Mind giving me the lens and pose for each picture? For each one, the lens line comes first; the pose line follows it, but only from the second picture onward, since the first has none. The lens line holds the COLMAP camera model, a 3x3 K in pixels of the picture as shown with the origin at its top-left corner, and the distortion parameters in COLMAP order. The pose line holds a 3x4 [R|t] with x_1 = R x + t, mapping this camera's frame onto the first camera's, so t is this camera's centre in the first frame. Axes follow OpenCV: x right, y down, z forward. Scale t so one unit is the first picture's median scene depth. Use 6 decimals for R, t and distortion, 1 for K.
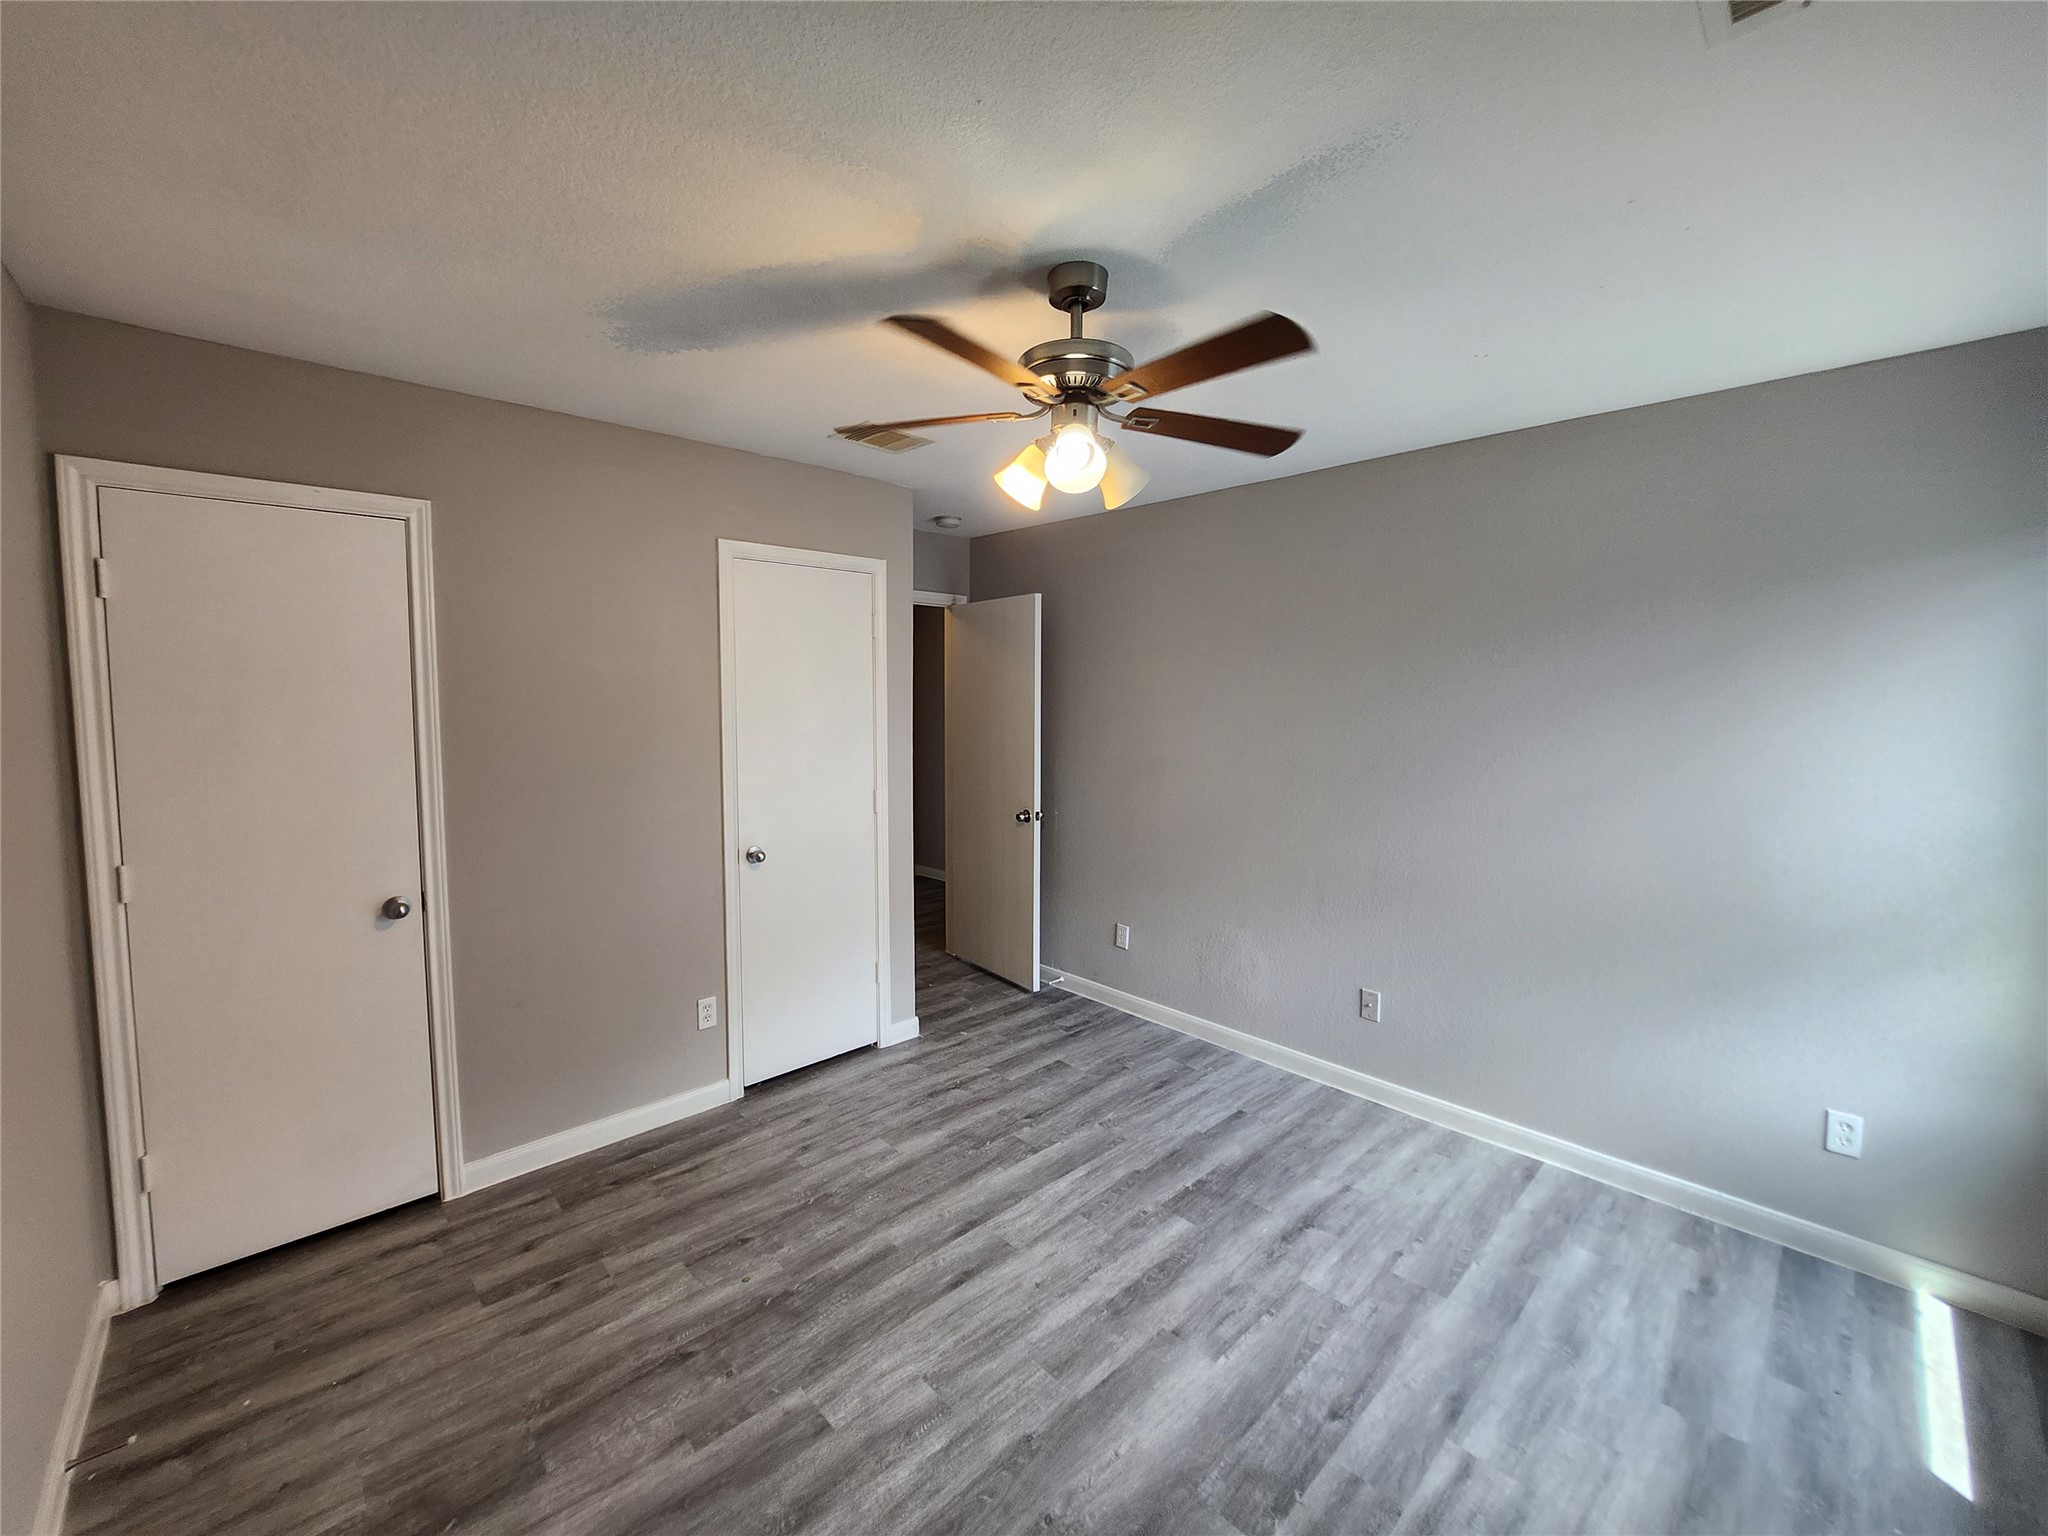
lens RADIAL K [[816.1, 0, 1012.8], [0, 816.1, 742.9], [0, 0, 1]] dist [-0.010745, -0.005469]
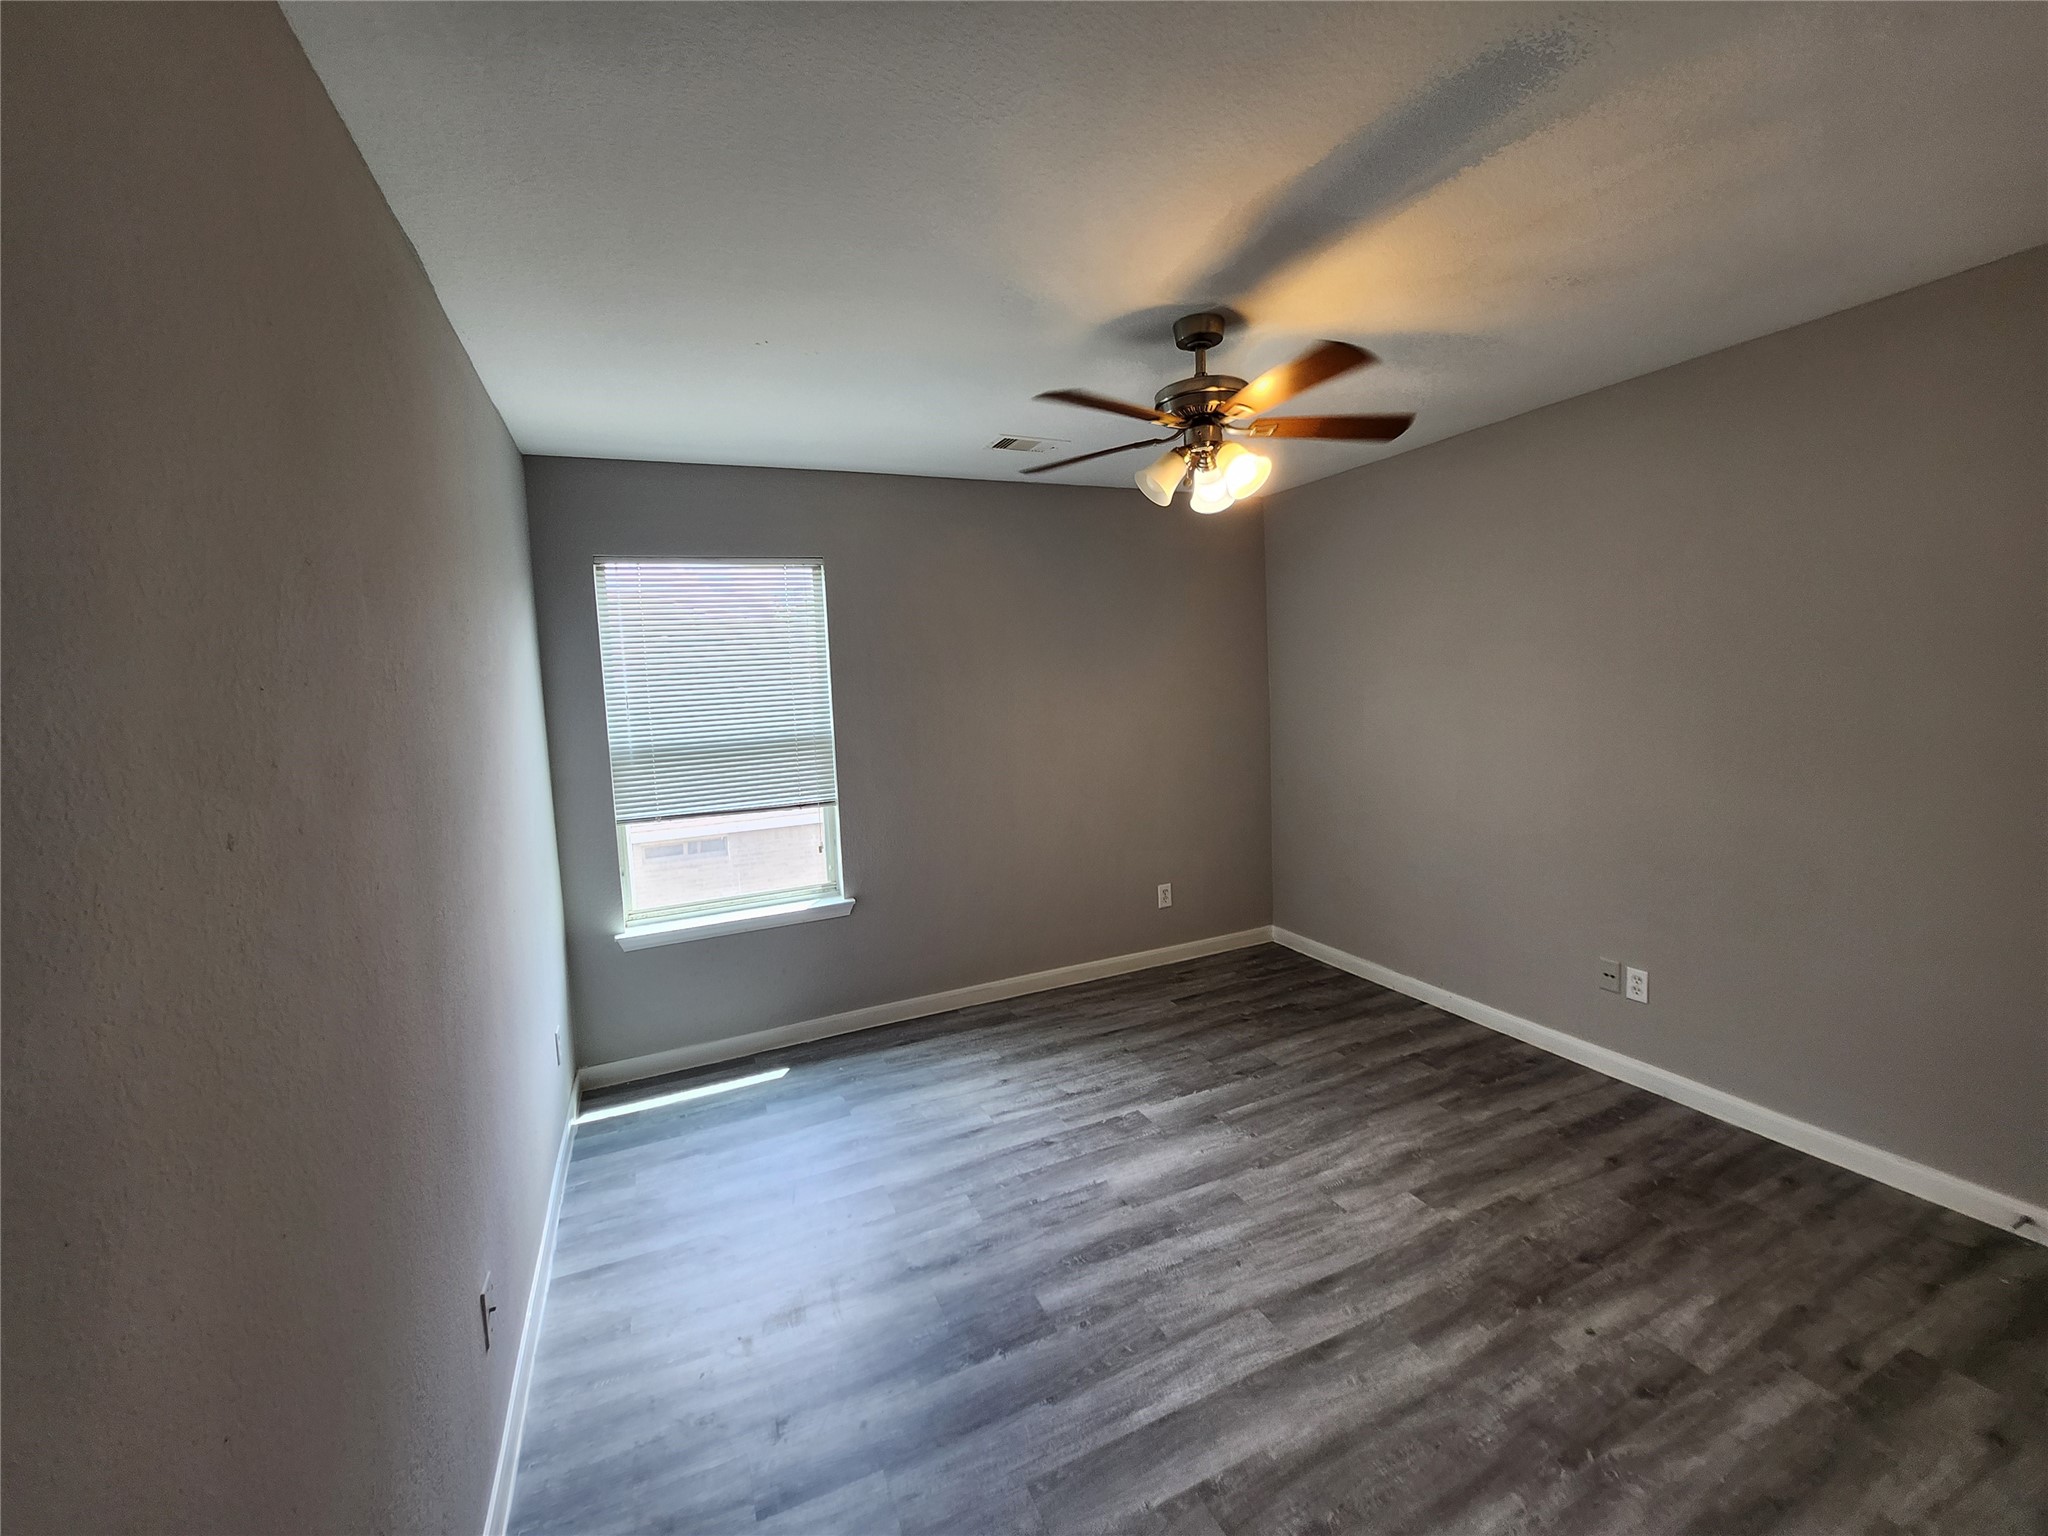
lens RADIAL K [[816.1, 0, 1012.8], [0, 816.1, 742.9], [0, 0, 1]] dist [-0.010745, -0.005469]
pose [[-0.940435, 0.012179, 0.339754, -0.054432], [0.062575, 0.988485, 0.137772, -0.104874], [-0.334164, 0.150826, -0.930369, 1.937300]]
